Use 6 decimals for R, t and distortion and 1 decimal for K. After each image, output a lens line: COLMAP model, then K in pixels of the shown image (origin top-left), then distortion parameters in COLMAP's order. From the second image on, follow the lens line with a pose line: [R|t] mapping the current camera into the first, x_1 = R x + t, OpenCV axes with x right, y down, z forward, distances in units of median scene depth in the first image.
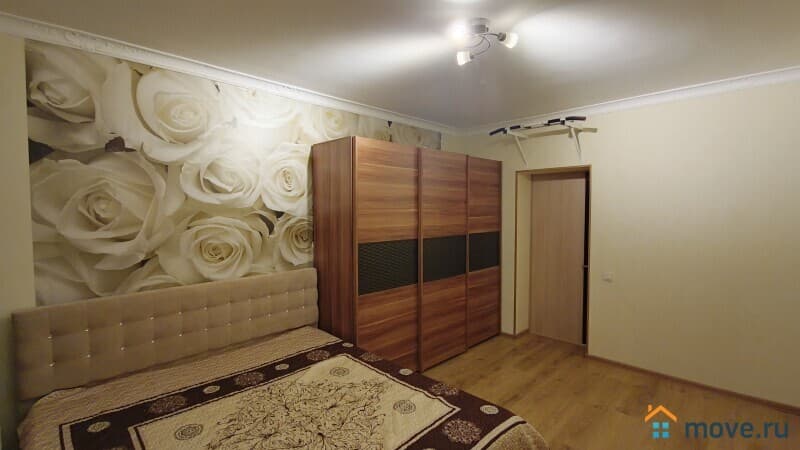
lens RADIAL K [[362.5, 0, 402.0], [0, 362.5, 227.5], [0, 0, 1]] dist [-0.001710, 0.000961]
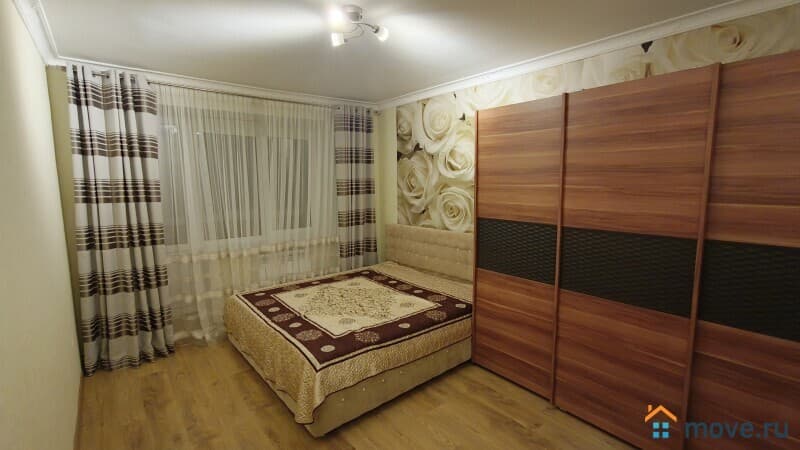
lens RADIAL K [[366.9, 0, 400.0], [0, 366.9, 225.0], [0, 0, 1]] dist [-0.001669, 0.000241]
pose [[-0.102273, 0.129451, -0.986297, 1.069782], [-0.041047, 0.990103, 0.134207, -0.073504], [0.993909, 0.054210, -0.095947, 1.024208]]
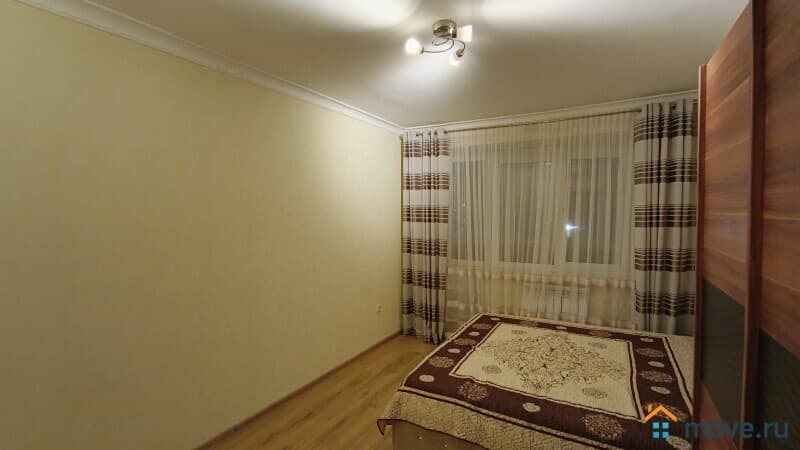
lens RADIAL K [[362.5, 0, 402.0], [0, 362.5, 227.5], [0, 0, 1]] dist [-0.001710, 0.000961]
pose [[-0.962567, 0.018534, -0.270411, 0.482191], [-0.007203, 0.995558, 0.093875, -0.078474], [0.270950, 0.092309, -0.958157, 1.582384]]
